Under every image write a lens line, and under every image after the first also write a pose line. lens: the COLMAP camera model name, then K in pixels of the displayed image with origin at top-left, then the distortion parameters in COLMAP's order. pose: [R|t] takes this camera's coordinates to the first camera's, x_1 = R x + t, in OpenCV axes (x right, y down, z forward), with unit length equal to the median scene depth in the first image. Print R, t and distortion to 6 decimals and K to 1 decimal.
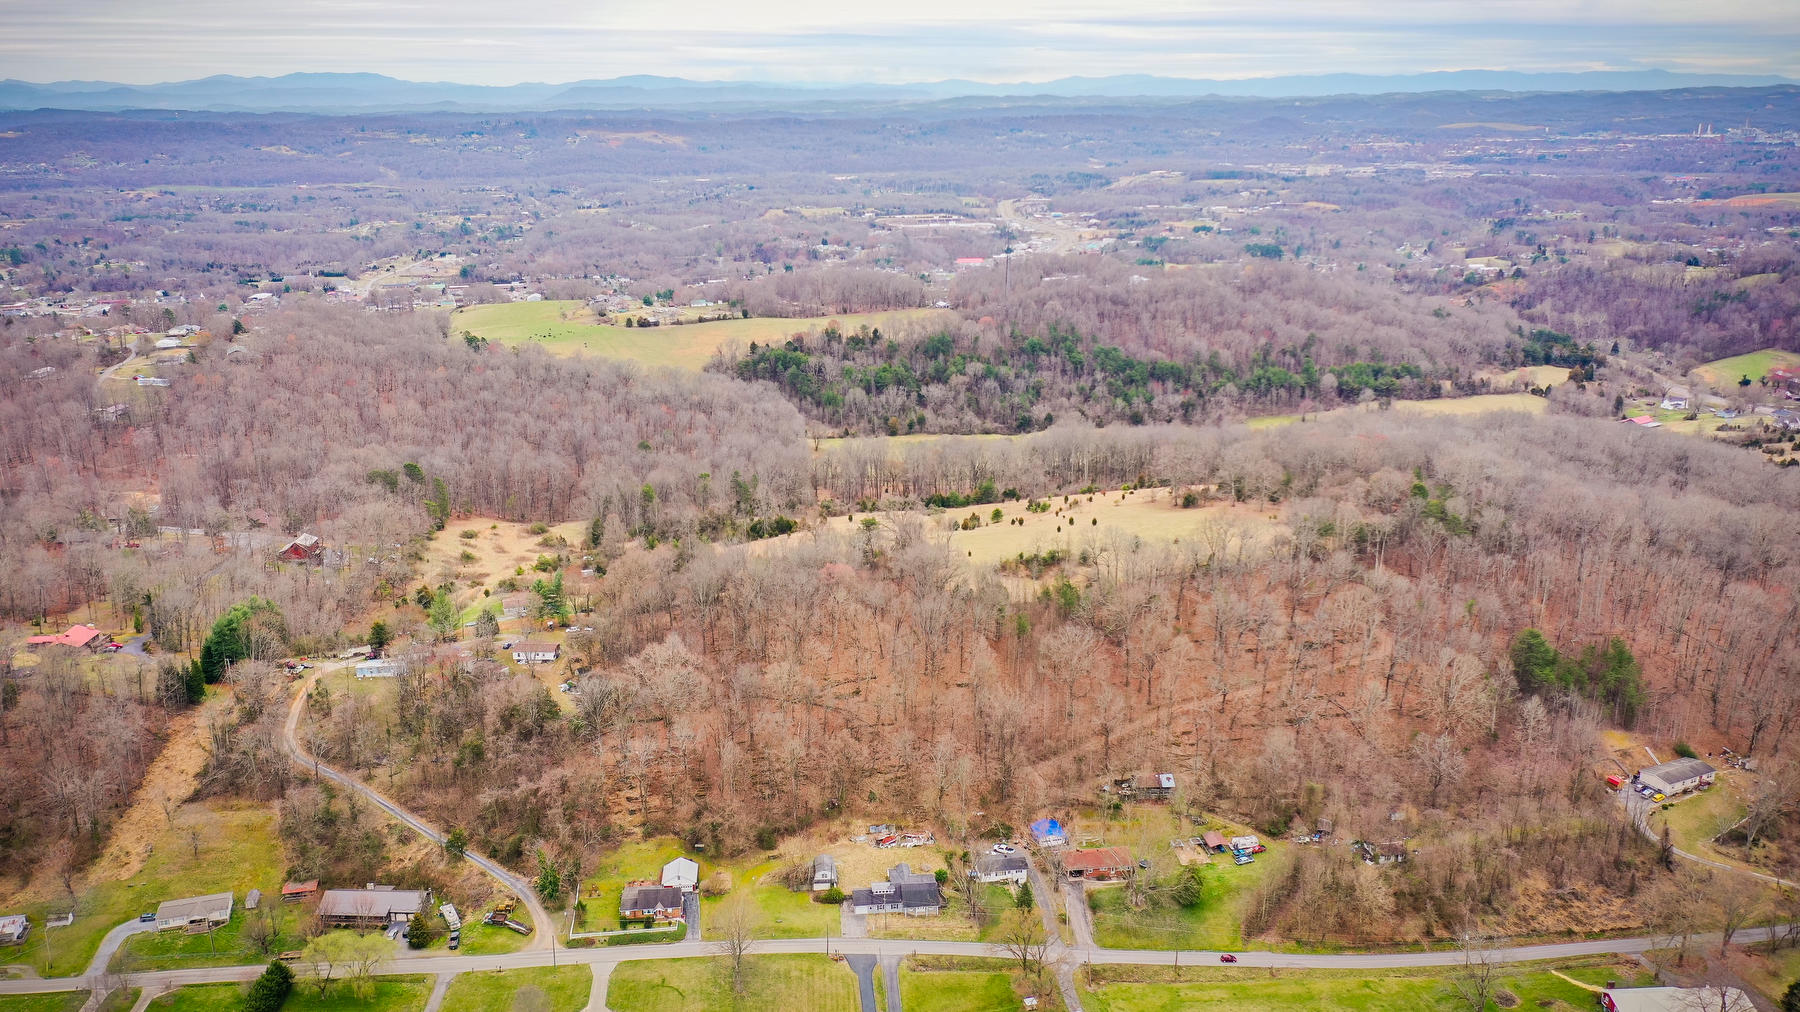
lens RADIAL K [[1420.3, 0, 902.2], [0, 1420.3, 497.2], [0, 0, 1]] dist [0.003121, -0.002934]
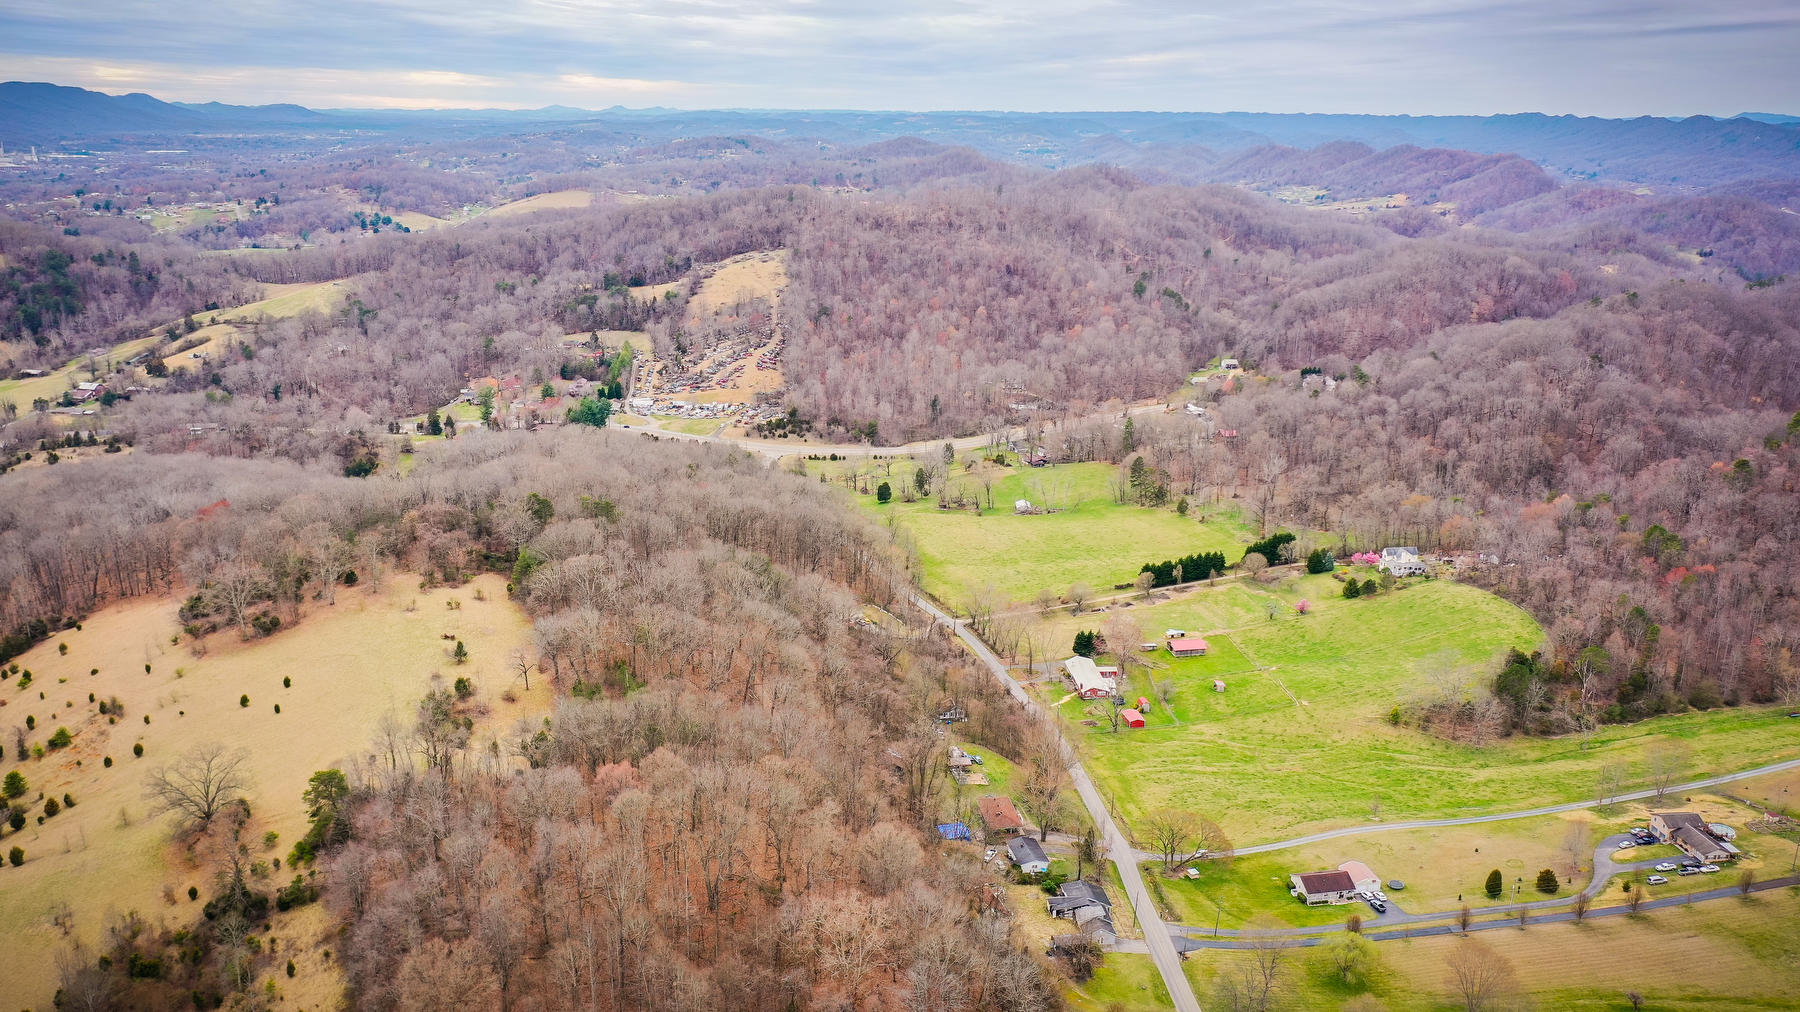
lens RADIAL K [[1419.7, 0, 900.0], [0, 1419.7, 506.0], [0, 0, 1]] dist [-0.001465, -0.003396]
pose [[-0.044196, -0.257508, 0.965265, -0.885421], [0.256705, 0.930840, 0.260078, -0.278908], [-0.965479, 0.259282, 0.024964, 1.025200]]
